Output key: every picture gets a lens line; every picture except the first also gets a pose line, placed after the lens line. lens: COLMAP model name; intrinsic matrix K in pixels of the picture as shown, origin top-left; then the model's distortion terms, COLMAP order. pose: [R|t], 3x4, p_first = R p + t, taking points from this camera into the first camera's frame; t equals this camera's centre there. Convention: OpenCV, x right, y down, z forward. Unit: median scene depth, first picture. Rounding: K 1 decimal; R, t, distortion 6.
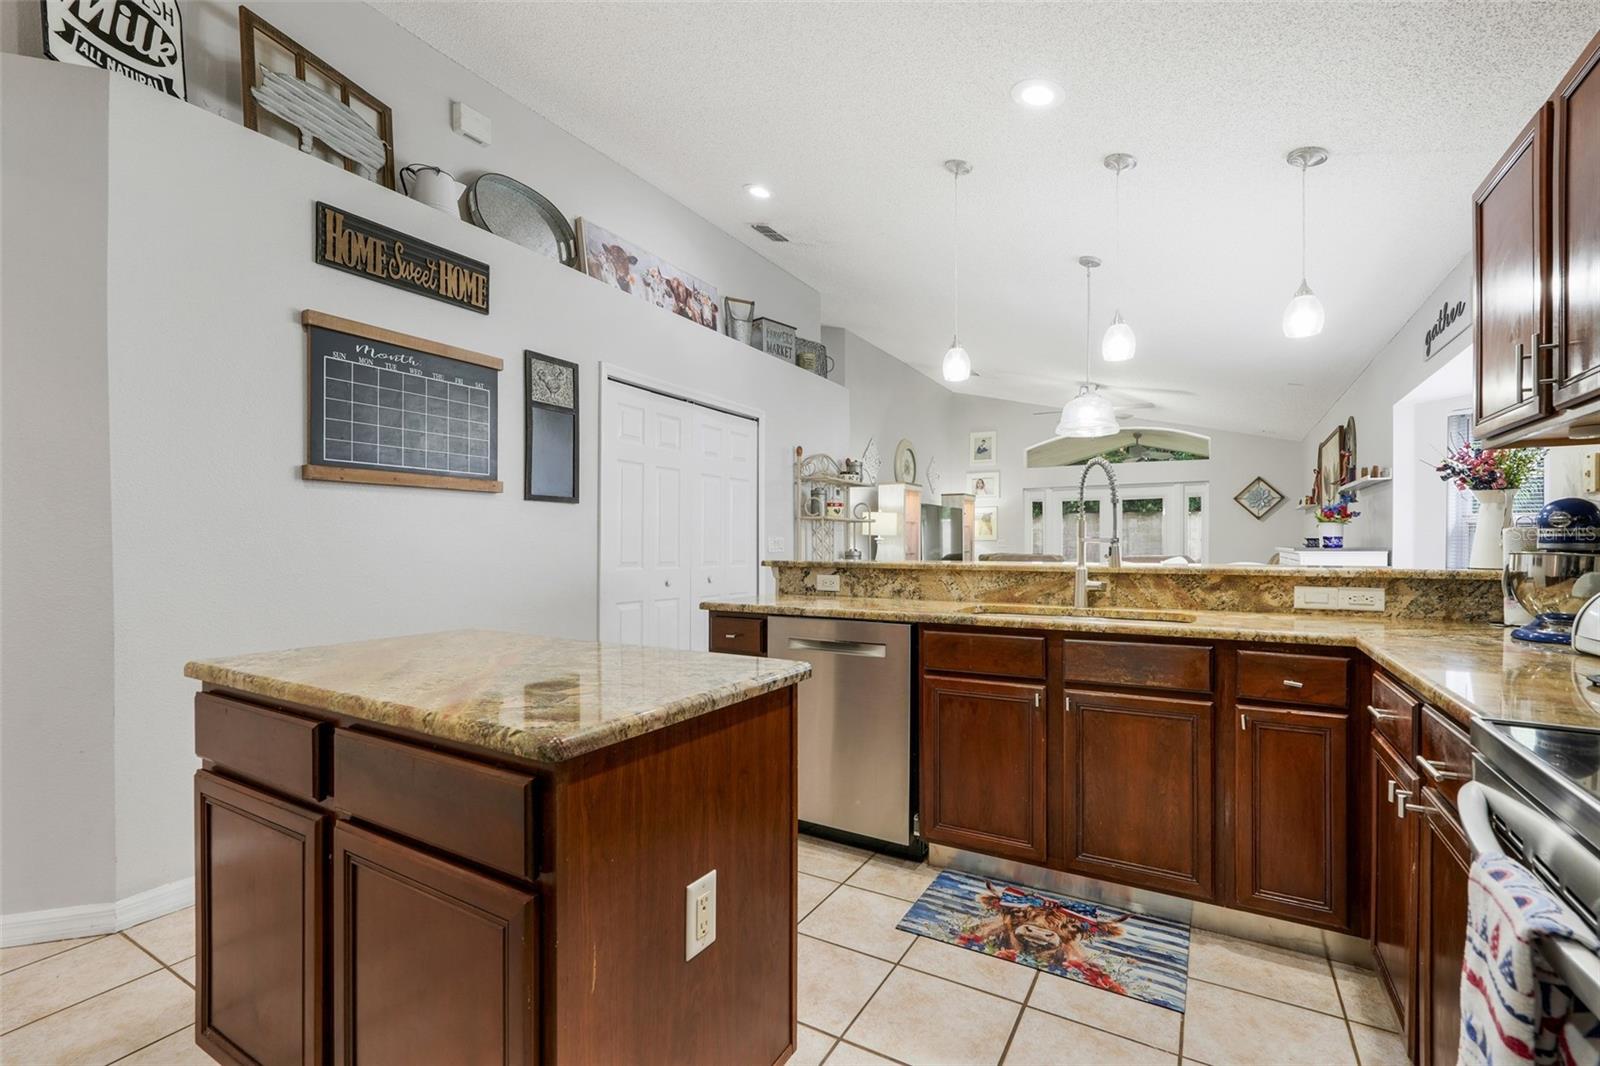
lens RADIAL K [[717.4, 0, 792.4], [0, 717.4, 532.8], [0, 0, 1]] dist [-0.005753, 0.004630]
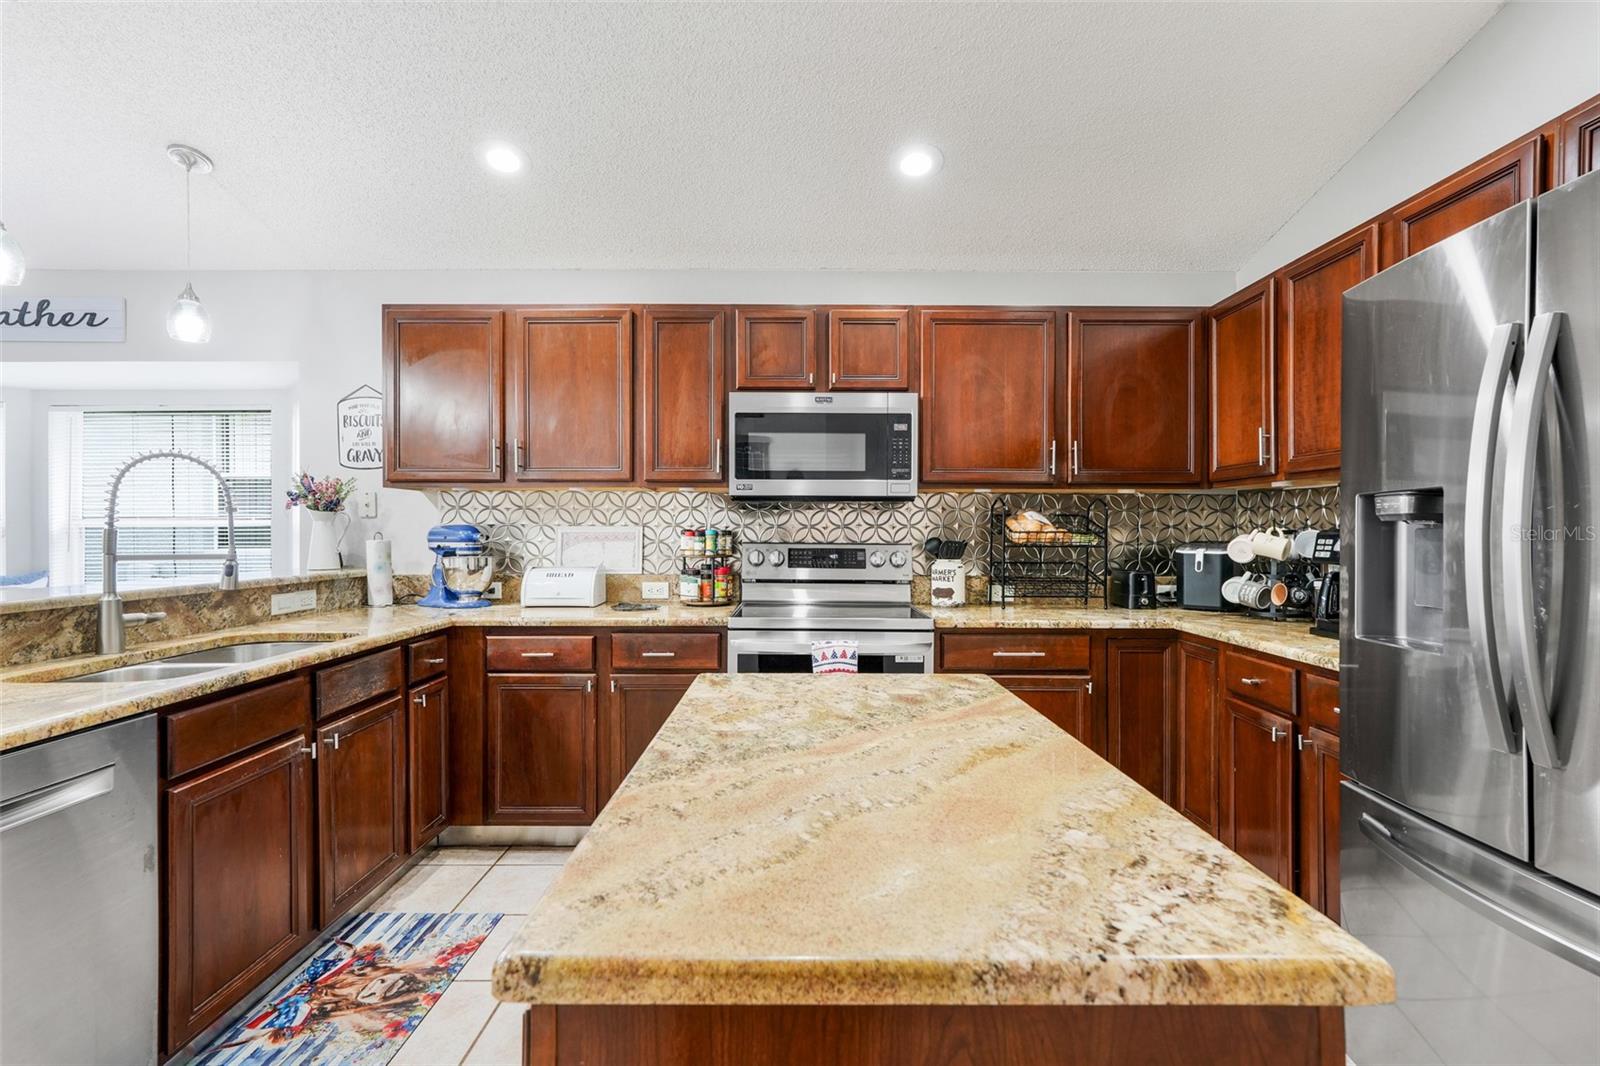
lens RADIAL K [[717.4, 0, 792.4], [0, 717.4, 532.8], [0, 0, 1]] dist [-0.005753, 0.004630]
pose [[-0.500249, -0.001908, 0.865879, -0.633589], [-0.009677, 0.999947, -0.003387, -0.023003], [-0.865828, -0.010073, -0.500241, 0.890951]]
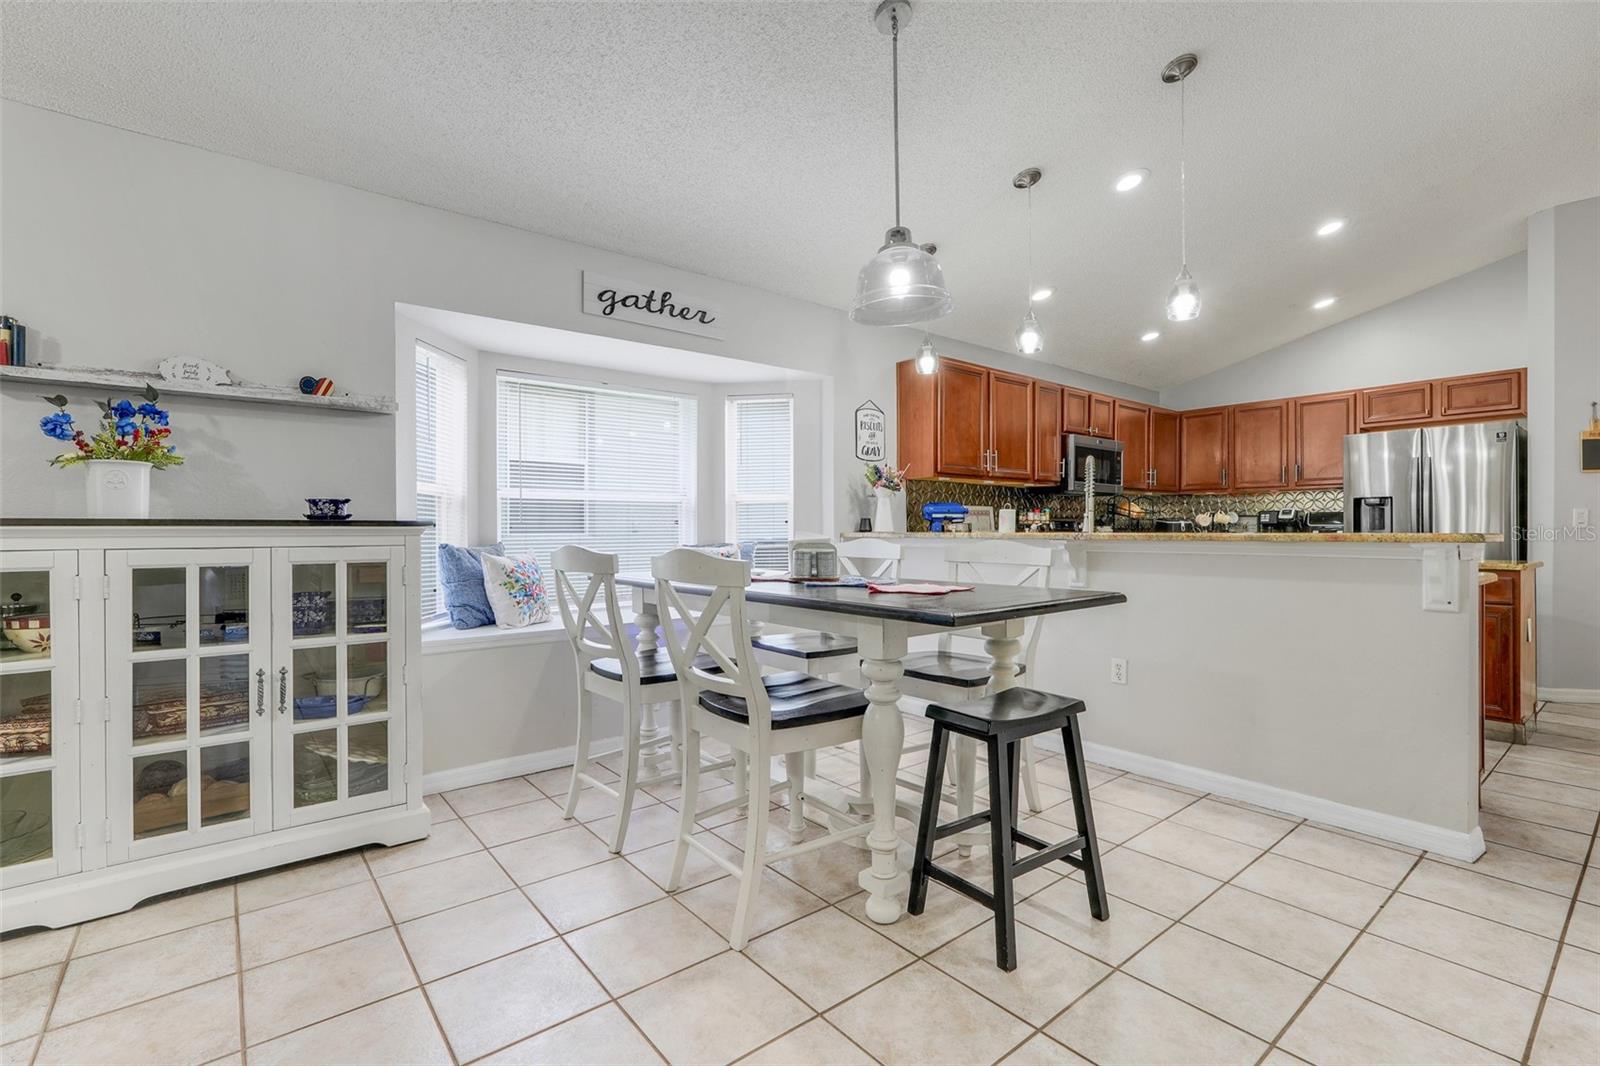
lens RADIAL K [[711.0, 0, 799.4], [0, 711.0, 526.4], [0, 0, 1]] dist [-0.001220, 0.000457]
pose [[-0.922958, -0.003398, 0.384886, 0.534462], [-0.008895, 0.999882, -0.012501, 0.064140], [-0.384799, -0.014962, -0.922879, 2.913662]]
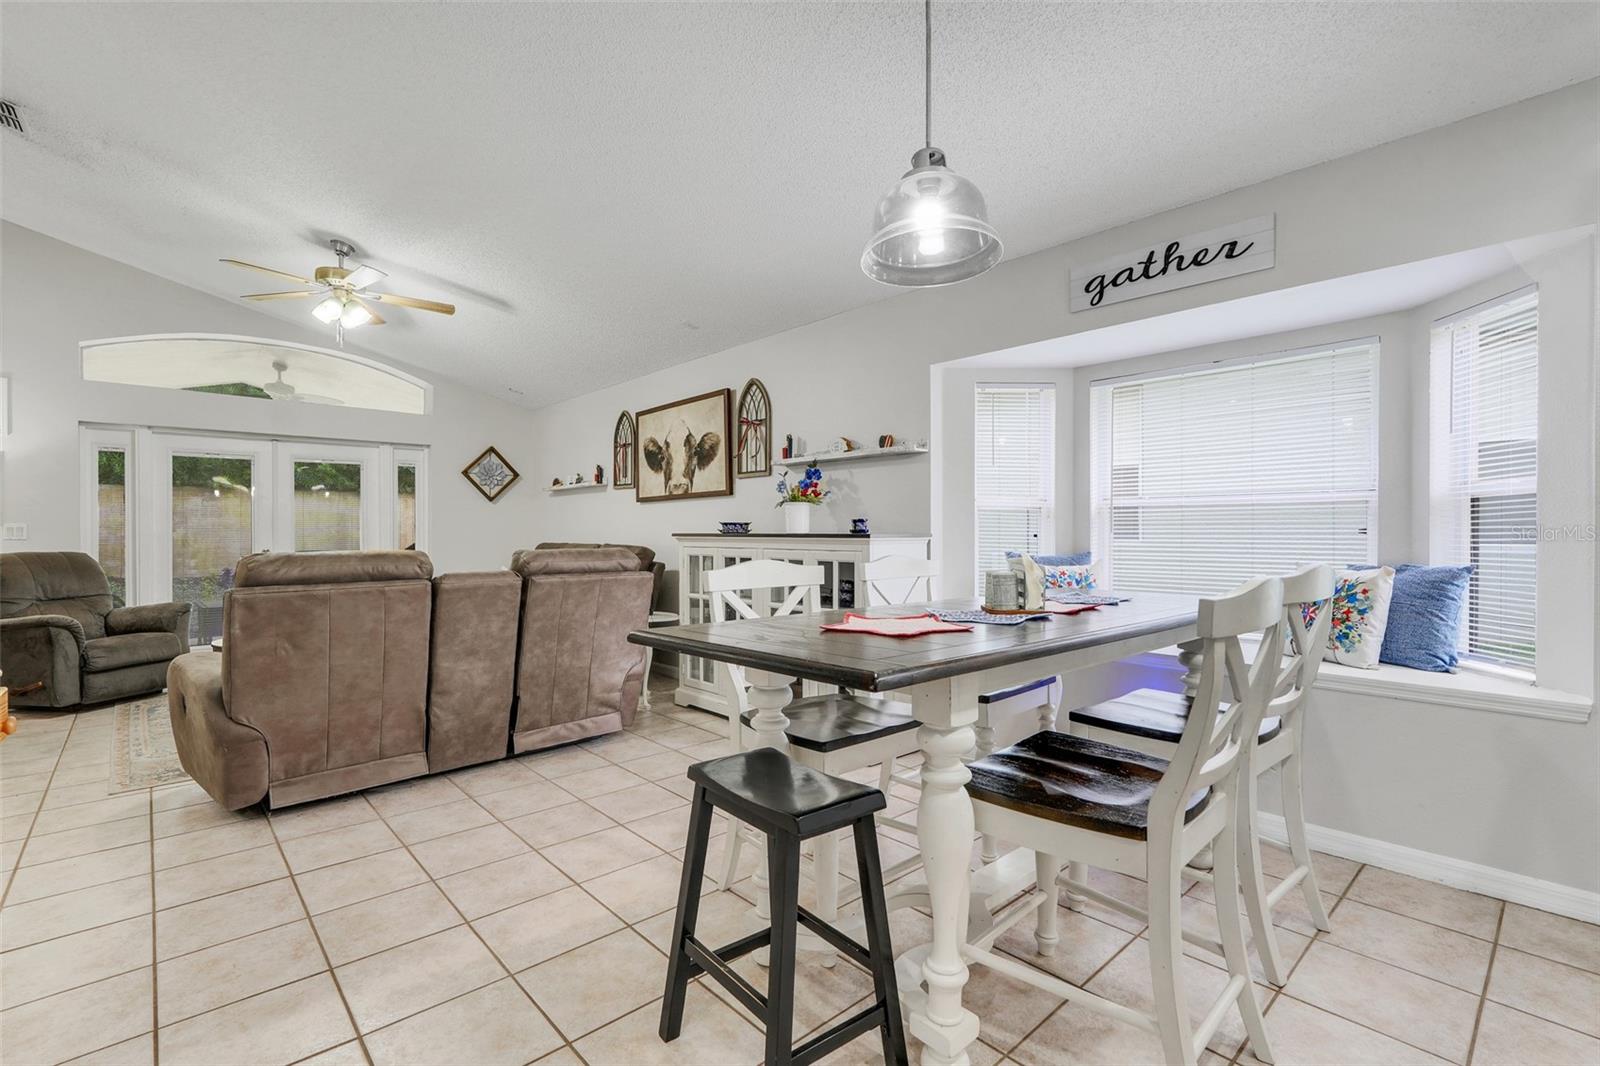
lens RADIAL K [[717.4, 0, 792.4], [0, 717.4, 532.8], [0, 0, 1]] dist [-0.005753, 0.004630]
pose [[0.294086, -0.000976, 0.955778, -0.027890], [-0.009430, 0.999948, 0.003922, 0.040324], [-0.955732, -0.010166, 0.294062, 1.785137]]
